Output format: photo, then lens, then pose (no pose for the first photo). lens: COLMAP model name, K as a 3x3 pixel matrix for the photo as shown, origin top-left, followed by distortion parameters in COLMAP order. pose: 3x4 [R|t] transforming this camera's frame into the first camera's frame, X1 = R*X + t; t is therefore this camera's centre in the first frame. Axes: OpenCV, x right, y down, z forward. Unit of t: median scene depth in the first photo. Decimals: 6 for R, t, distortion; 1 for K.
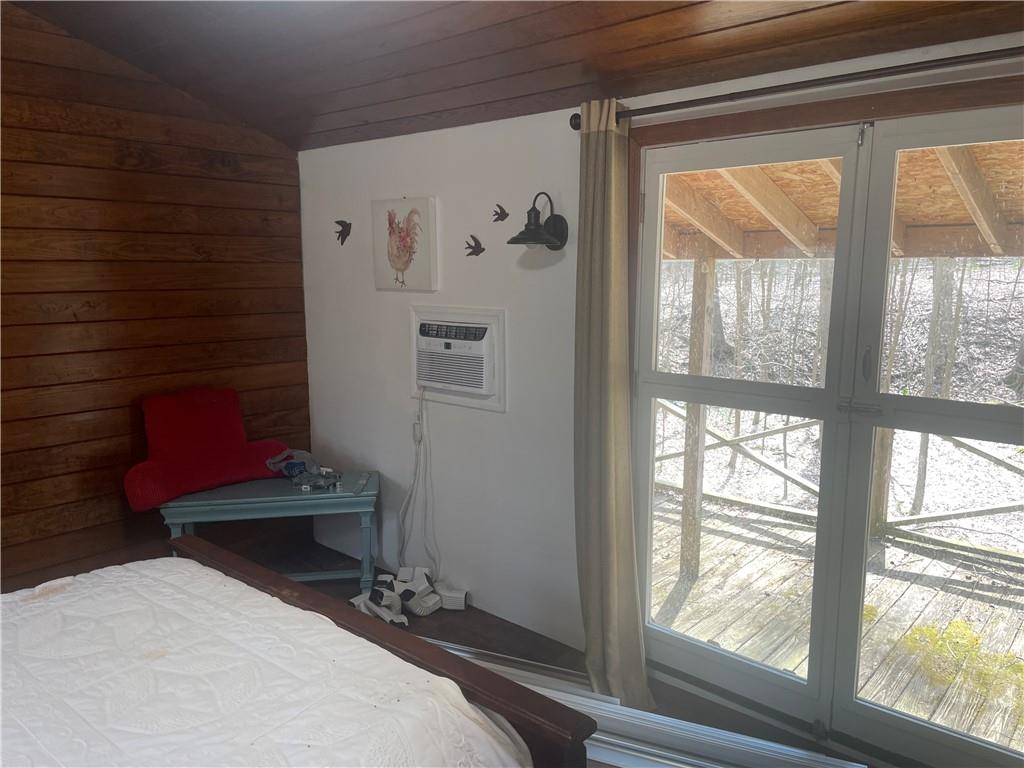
lens RADIAL K [[762.0, 0, 513.3], [0, 762.0, 385.4], [0, 0, 1]] dist [0.089485, -0.119464]
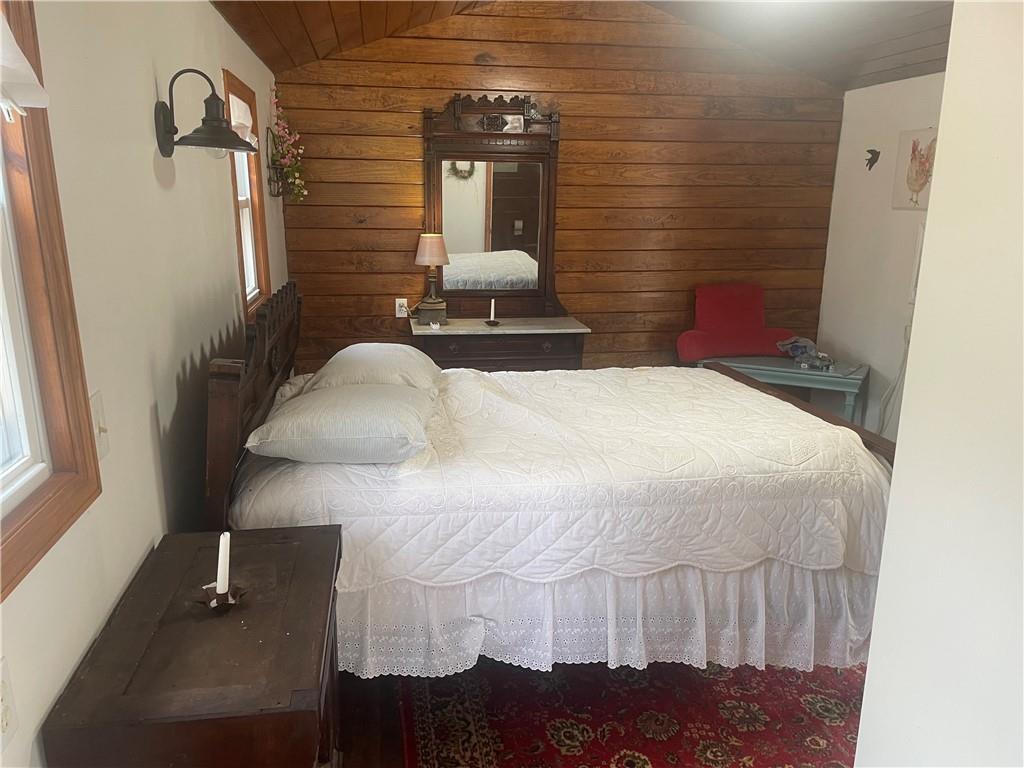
lens RADIAL K [[762.0, 0, 513.3], [0, 762.0, 385.4], [0, 0, 1]] dist [0.089485, -0.119464]
pose [[0.779364, 0.157901, -0.606349, 0.134265], [-0.105633, 0.986986, 0.121249, 0.061222], [0.617603, -0.030447, 0.785900, -0.307269]]
